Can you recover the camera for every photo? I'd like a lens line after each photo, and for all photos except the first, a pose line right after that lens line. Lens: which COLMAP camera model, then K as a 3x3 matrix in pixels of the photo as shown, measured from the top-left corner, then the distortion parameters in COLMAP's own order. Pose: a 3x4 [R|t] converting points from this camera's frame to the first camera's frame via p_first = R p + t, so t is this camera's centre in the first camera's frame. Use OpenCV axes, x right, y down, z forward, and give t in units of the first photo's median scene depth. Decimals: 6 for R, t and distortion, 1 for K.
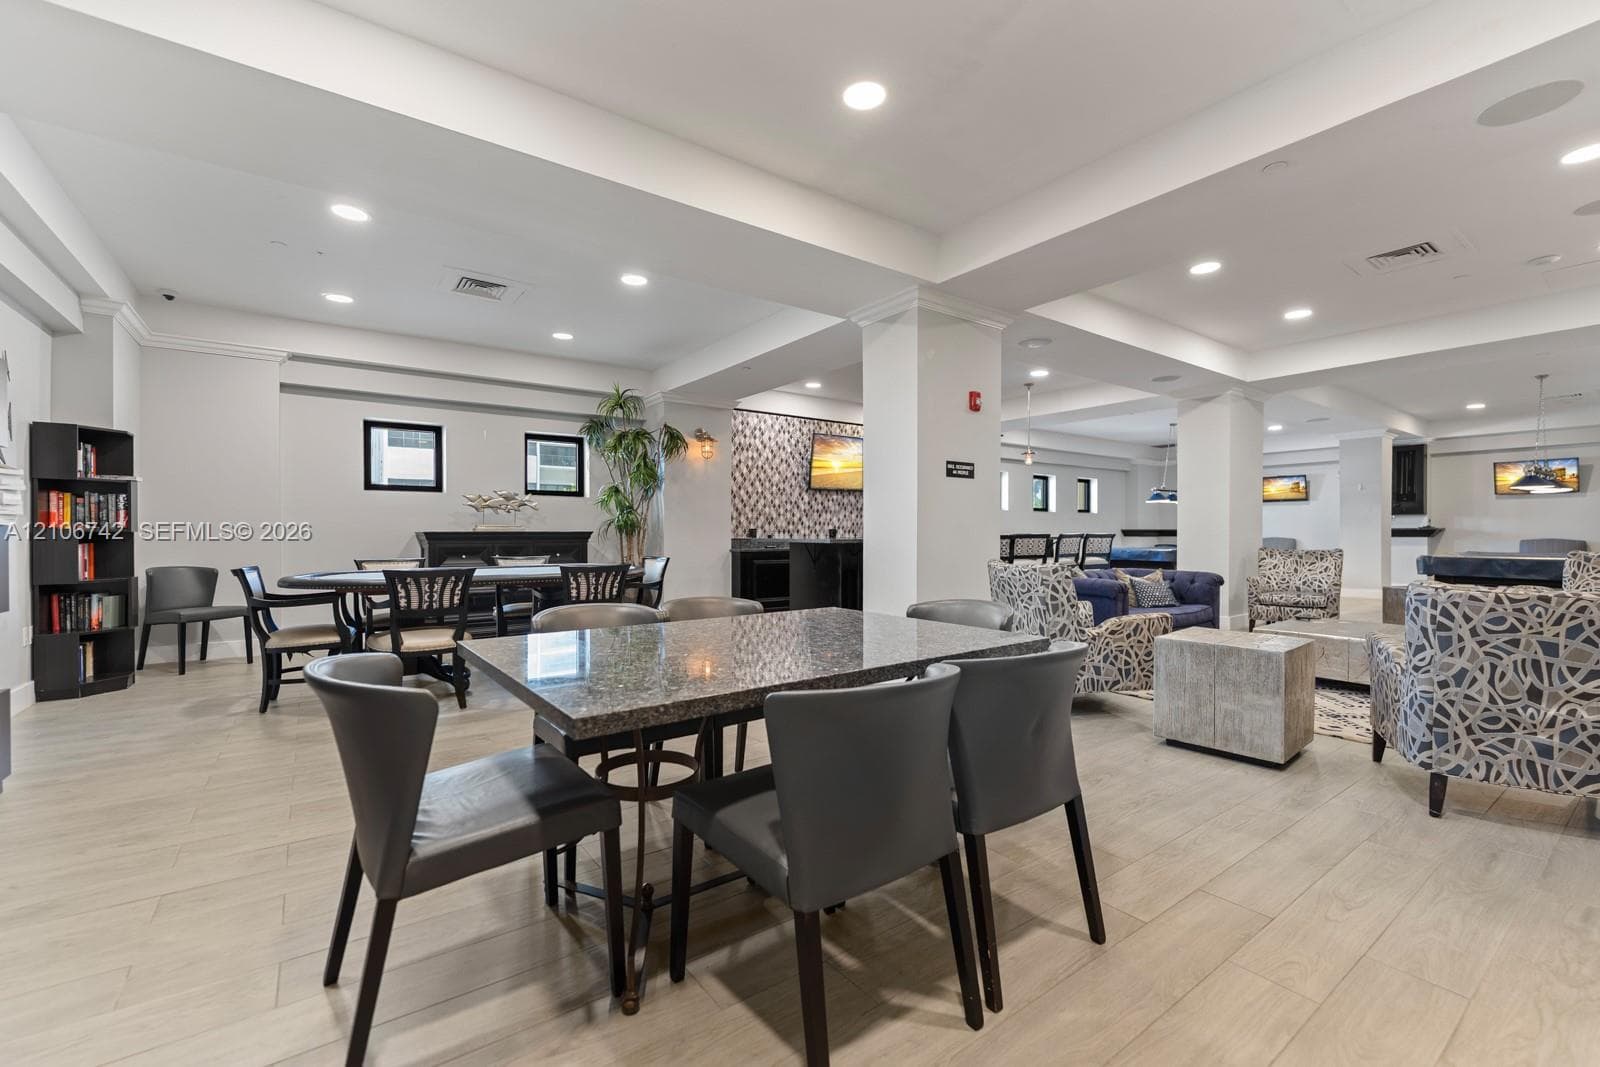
lens RADIAL K [[658.0, 0, 800.0], [0, 658.0, 533.5], [0, 0, 1]] dist [0.010267, -0.000010]
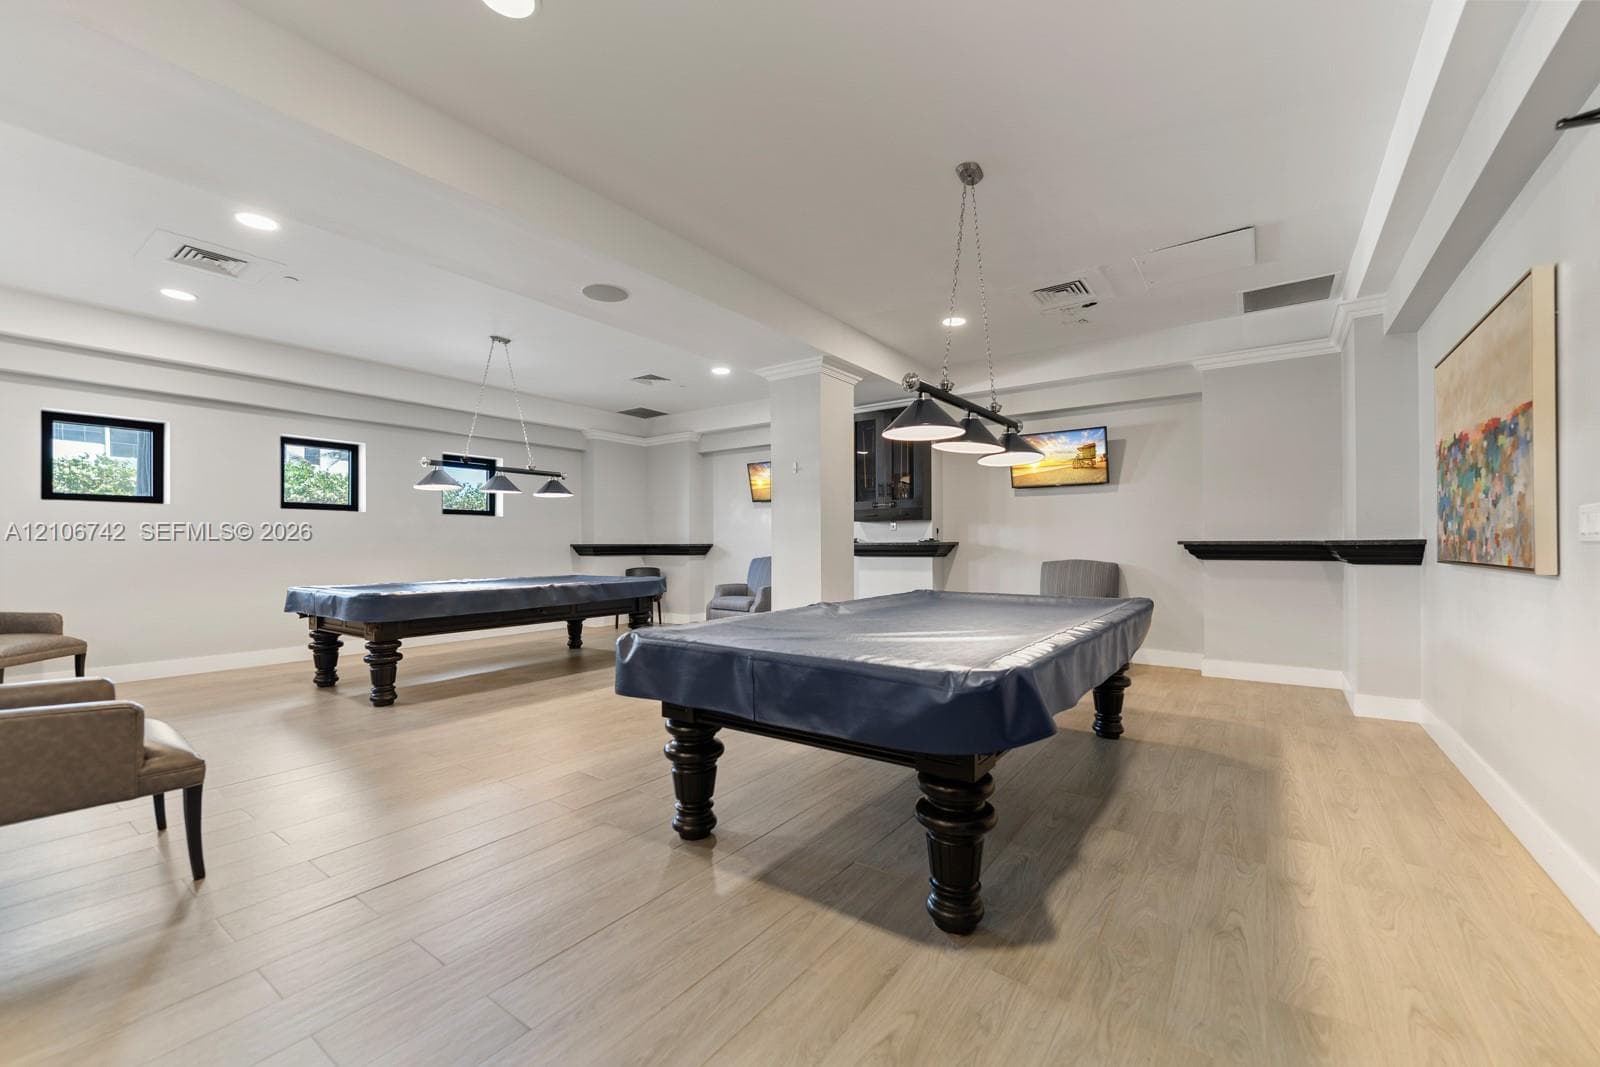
lens RADIAL K [[656.8, 0, 792.8], [0, 656.8, 540.3], [0, 0, 1]] dist [-0.000623, -0.000178]
pose [[0.966391, 0.002668, 0.257062, 0.525846], [0.002133, 0.999828, -0.018397, 0.000396], [-0.257067, 0.018327, 0.966220, 0.358289]]
